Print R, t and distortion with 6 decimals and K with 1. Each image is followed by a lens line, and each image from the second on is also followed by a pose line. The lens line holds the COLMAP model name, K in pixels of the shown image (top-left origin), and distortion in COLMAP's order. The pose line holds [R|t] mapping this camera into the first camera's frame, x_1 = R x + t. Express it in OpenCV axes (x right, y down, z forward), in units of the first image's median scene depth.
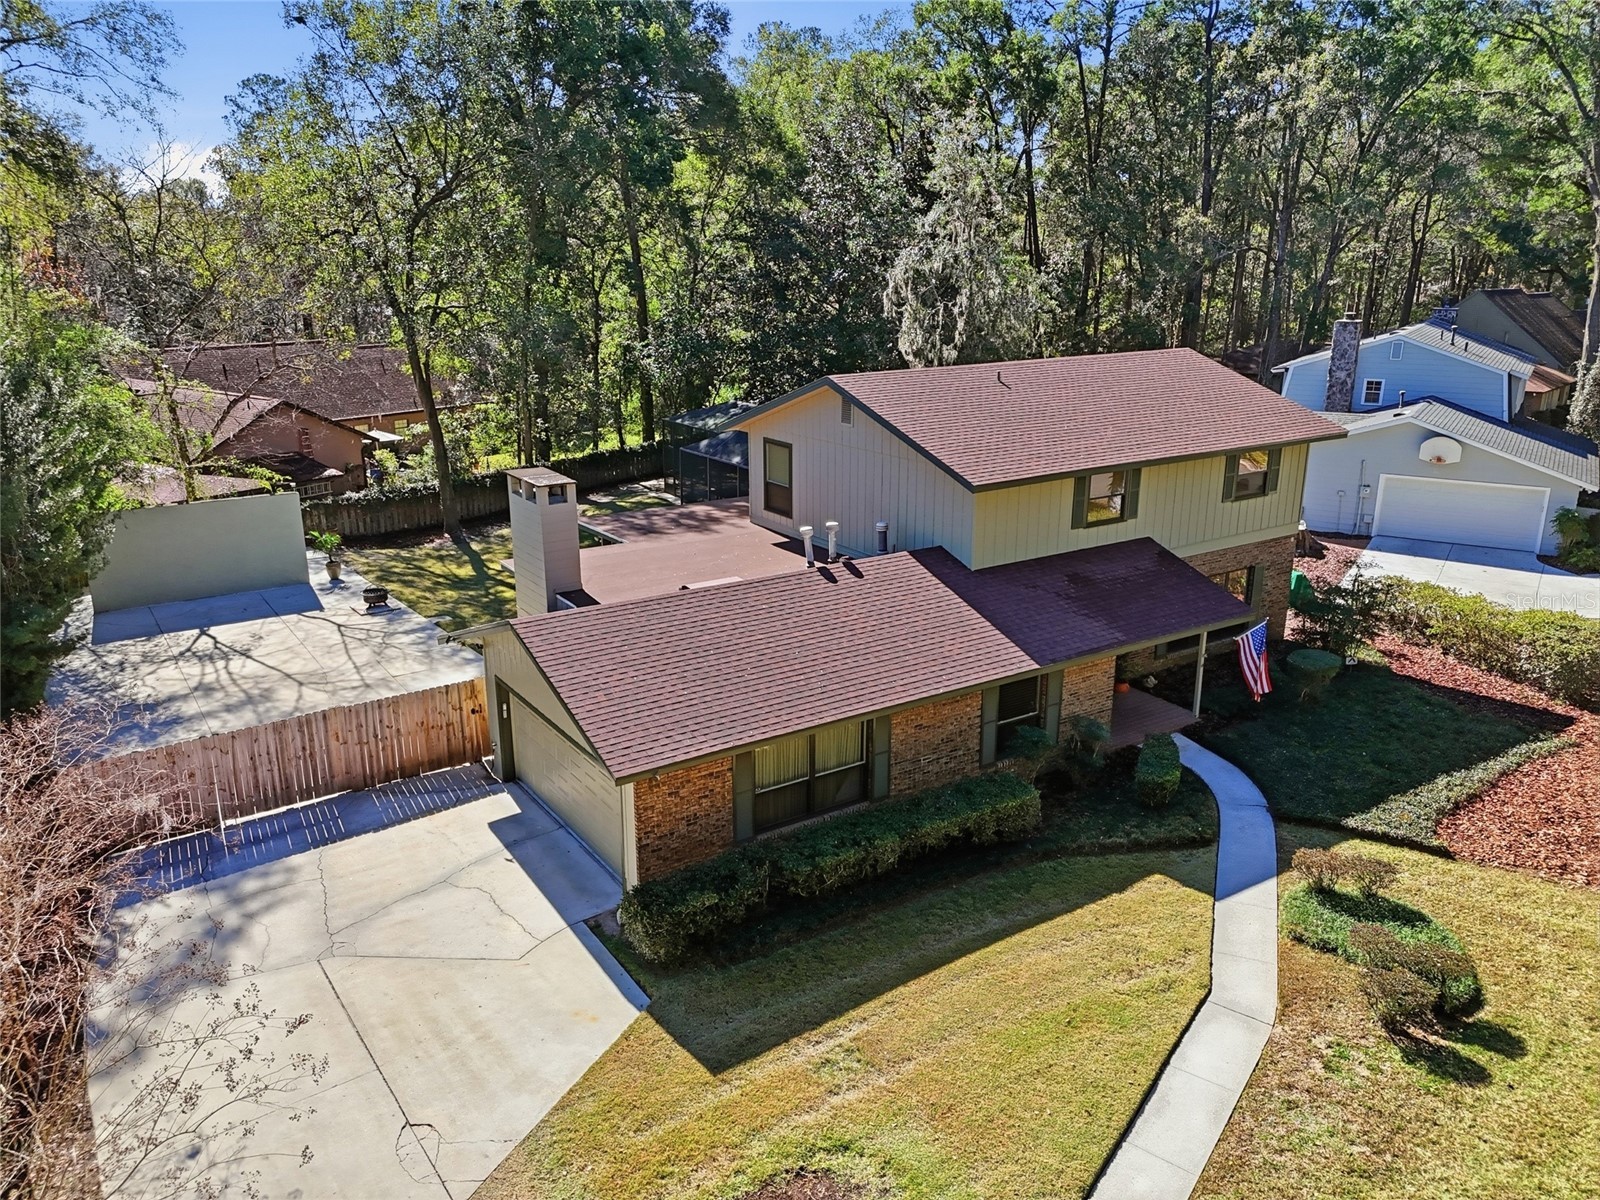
lens RADIAL K [[1175.4, 0, 807.1], [0, 1175.4, 607.2], [0, 0, 1]] dist [0.089065, -0.076038]
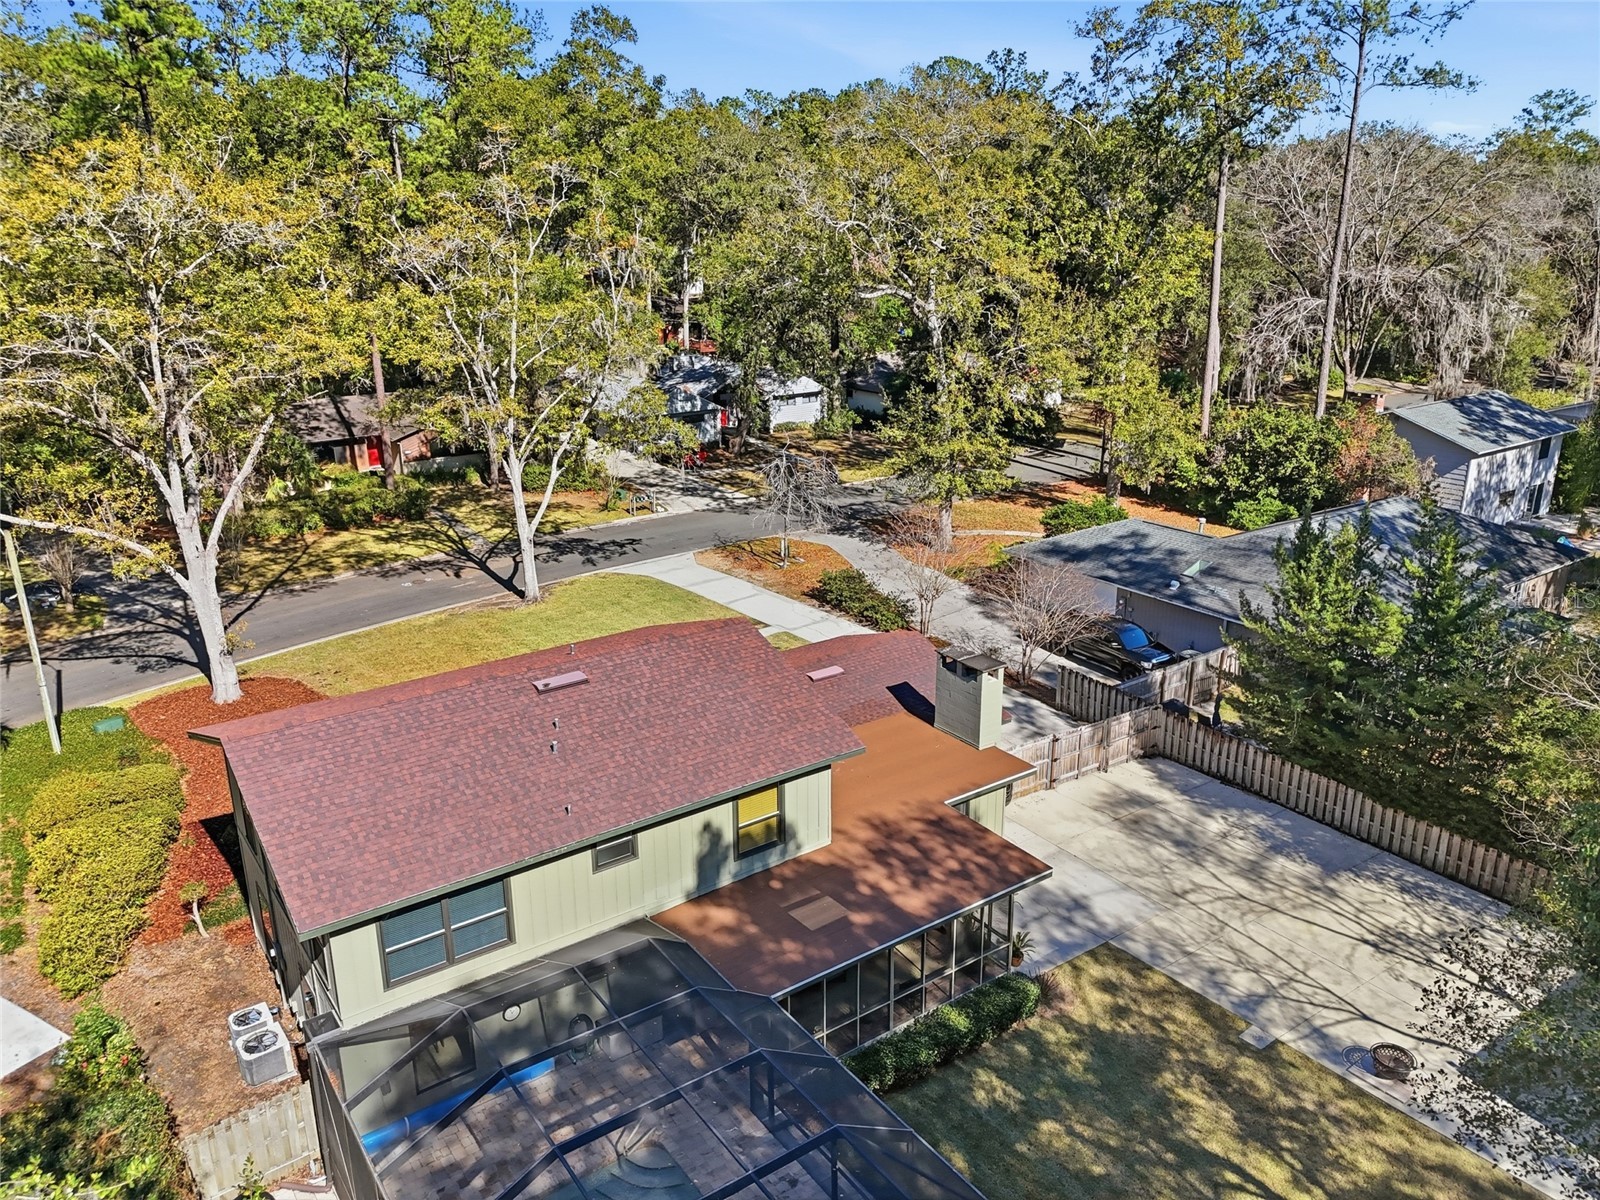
lens RADIAL K [[1175.4, 0, 807.1], [0, 1175.4, 607.2], [0, 0, 1]] dist [0.089065, -0.076038]
pose [[-0.999547, 0.012953, -0.027150, -0.014059], [-0.004797, 0.822347, 0.568966, -0.682625], [0.029696, 0.568838, -0.821913, 1.572131]]
